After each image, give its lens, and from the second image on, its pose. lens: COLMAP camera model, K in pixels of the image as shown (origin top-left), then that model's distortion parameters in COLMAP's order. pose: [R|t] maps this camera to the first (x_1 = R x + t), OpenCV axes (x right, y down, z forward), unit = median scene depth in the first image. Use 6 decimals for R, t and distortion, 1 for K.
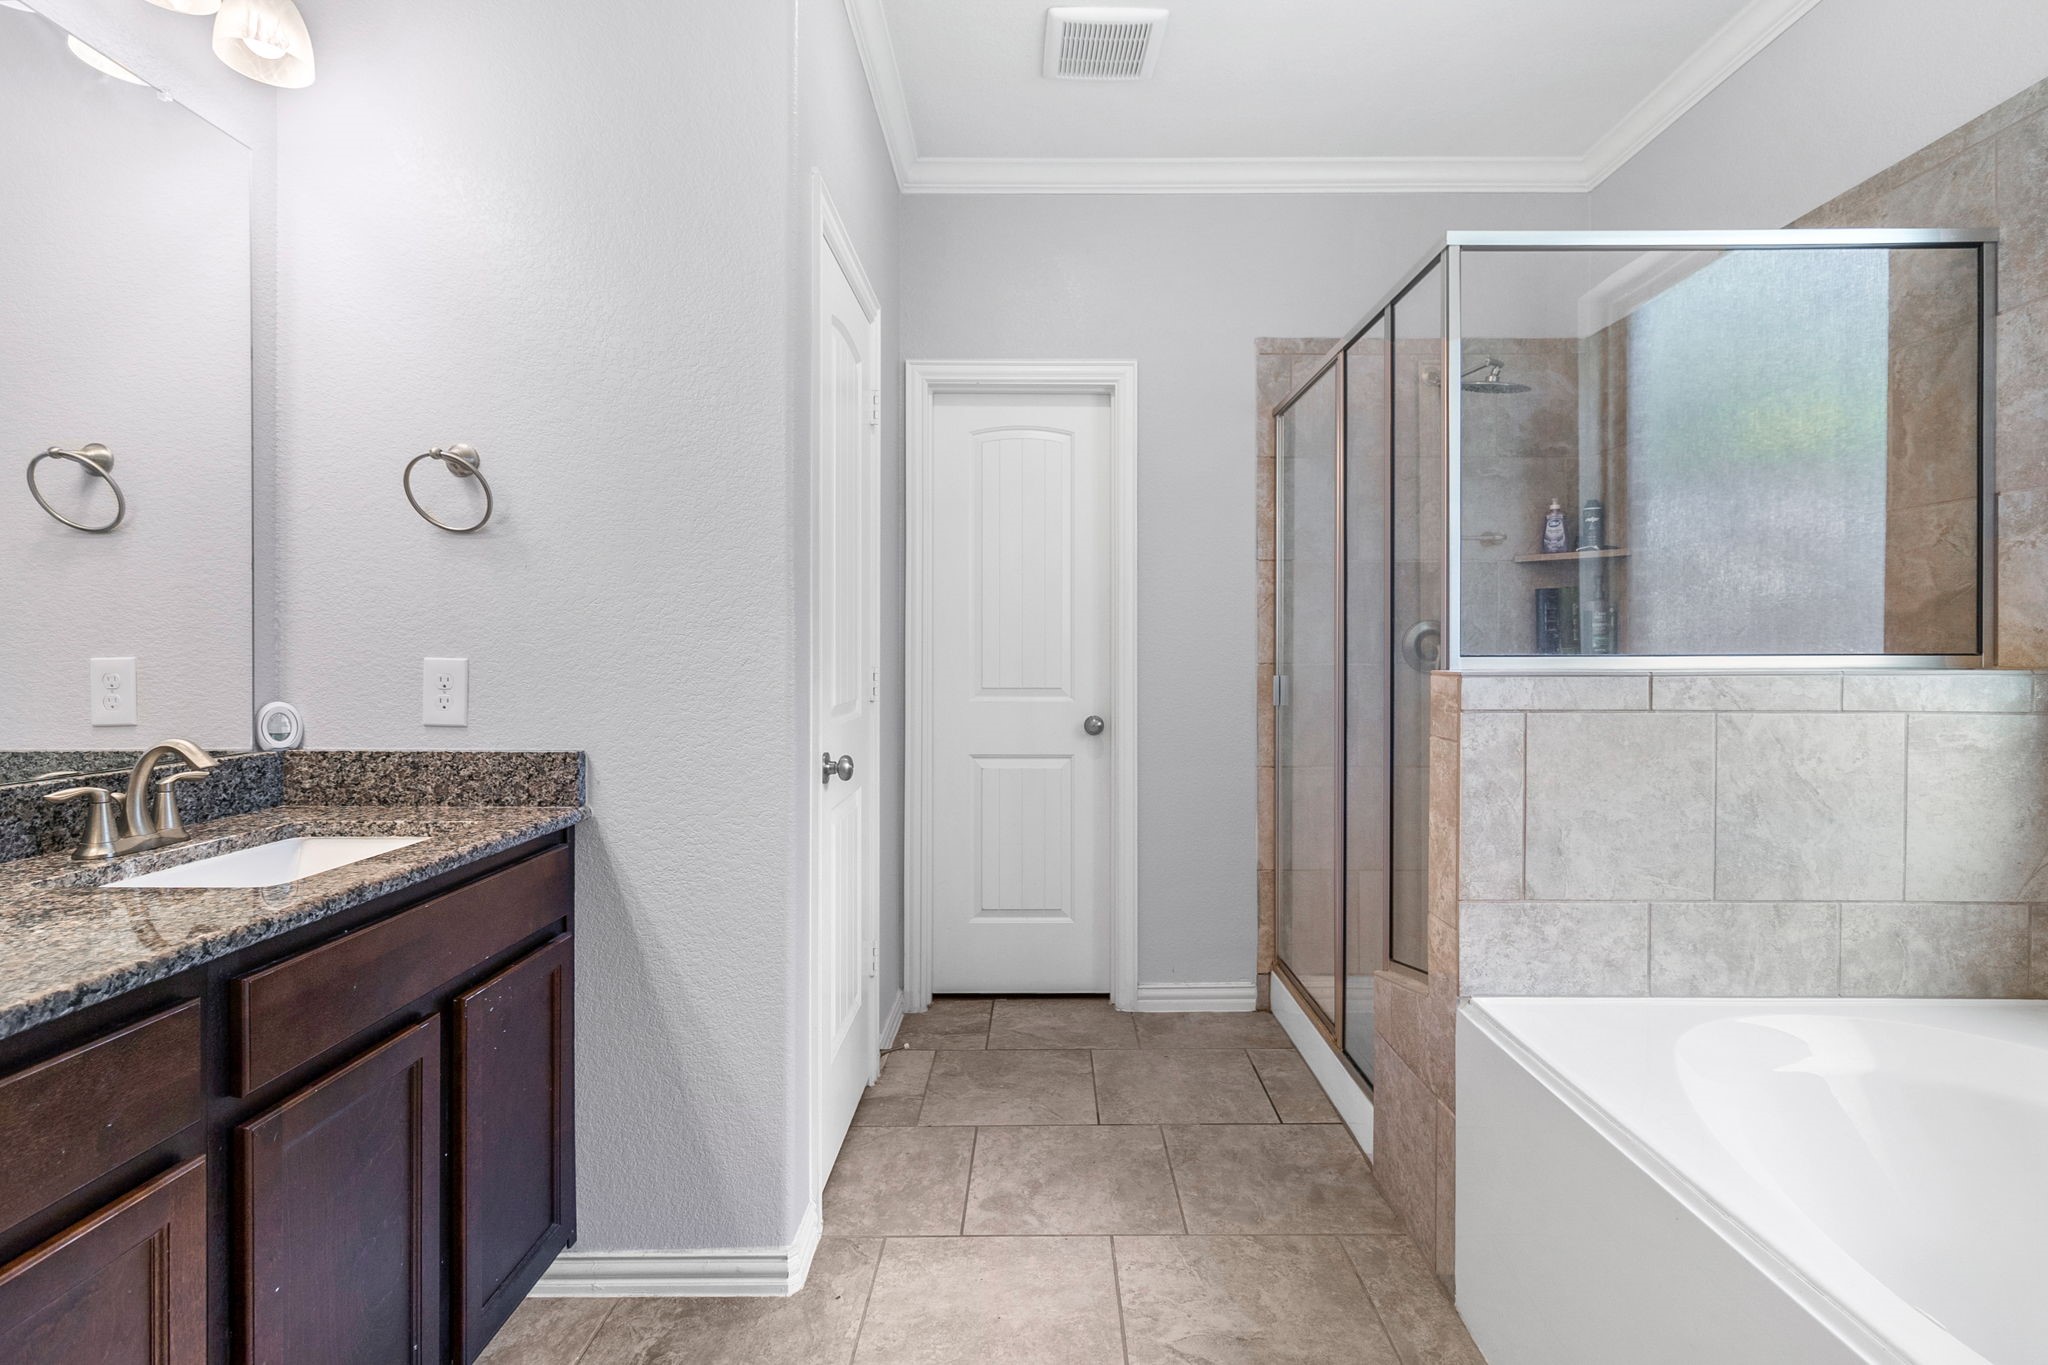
lens RADIAL K [[977.6, 0, 1030.9], [0, 977.6, 651.8], [0, 0, 1]] dist [0.000637, 0.000260]
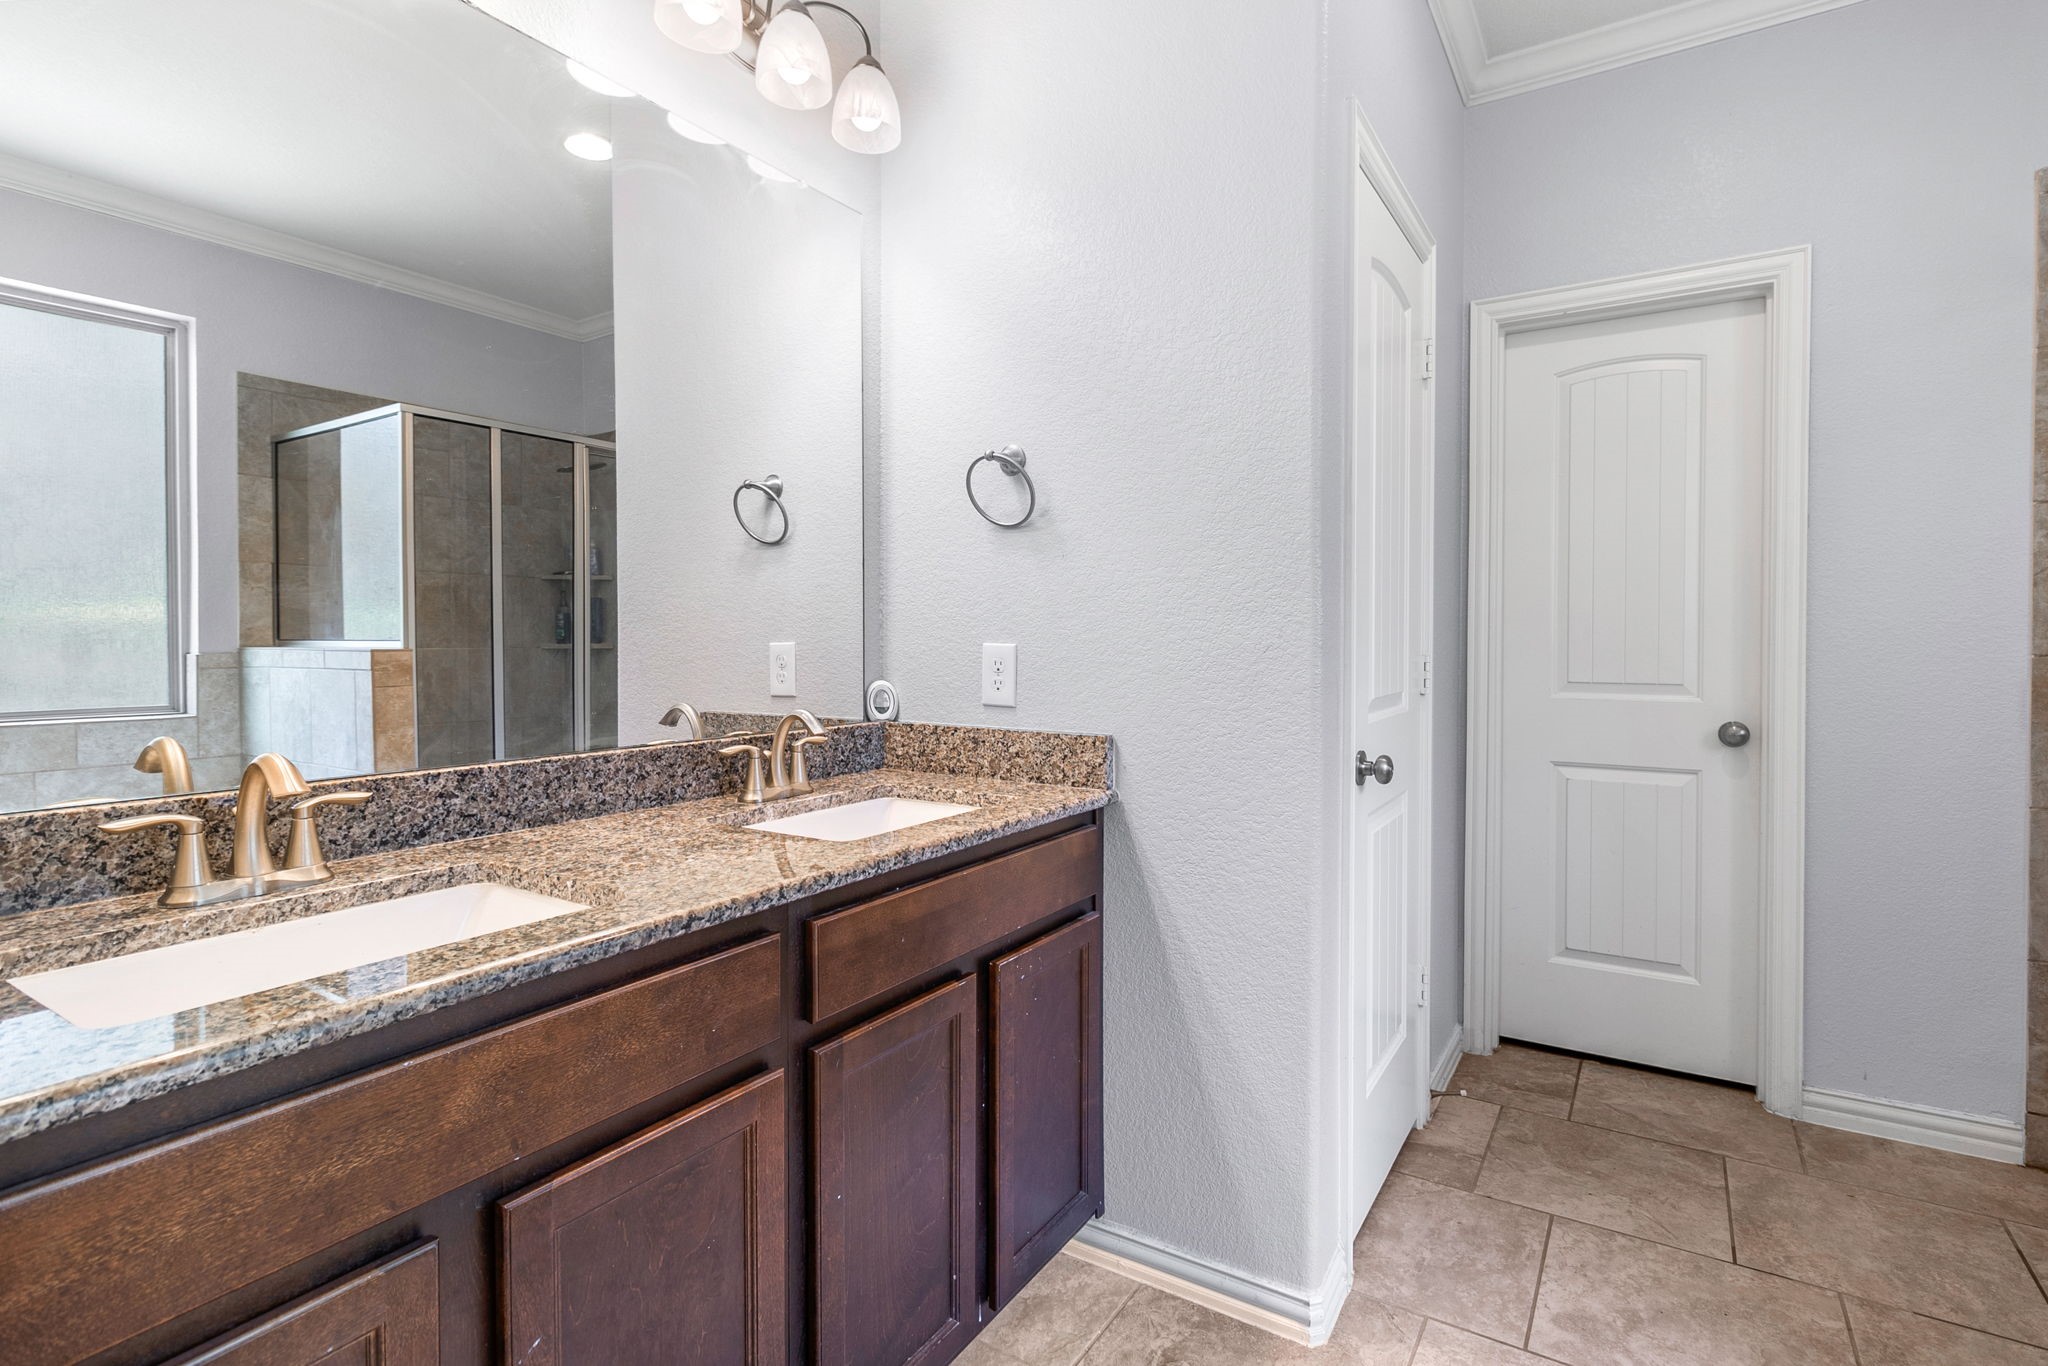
lens RADIAL K [[977.6, 0, 1030.9], [0, 977.6, 652.3], [0, 0, 1]] dist [0.000637, 0.000260]
pose [[0.845139, 0.006905, -0.534502, 0.013823], [0.000408, 0.999908, 0.013563, 0.001310], [0.534547, -0.011681, 0.845058, 0.100124]]
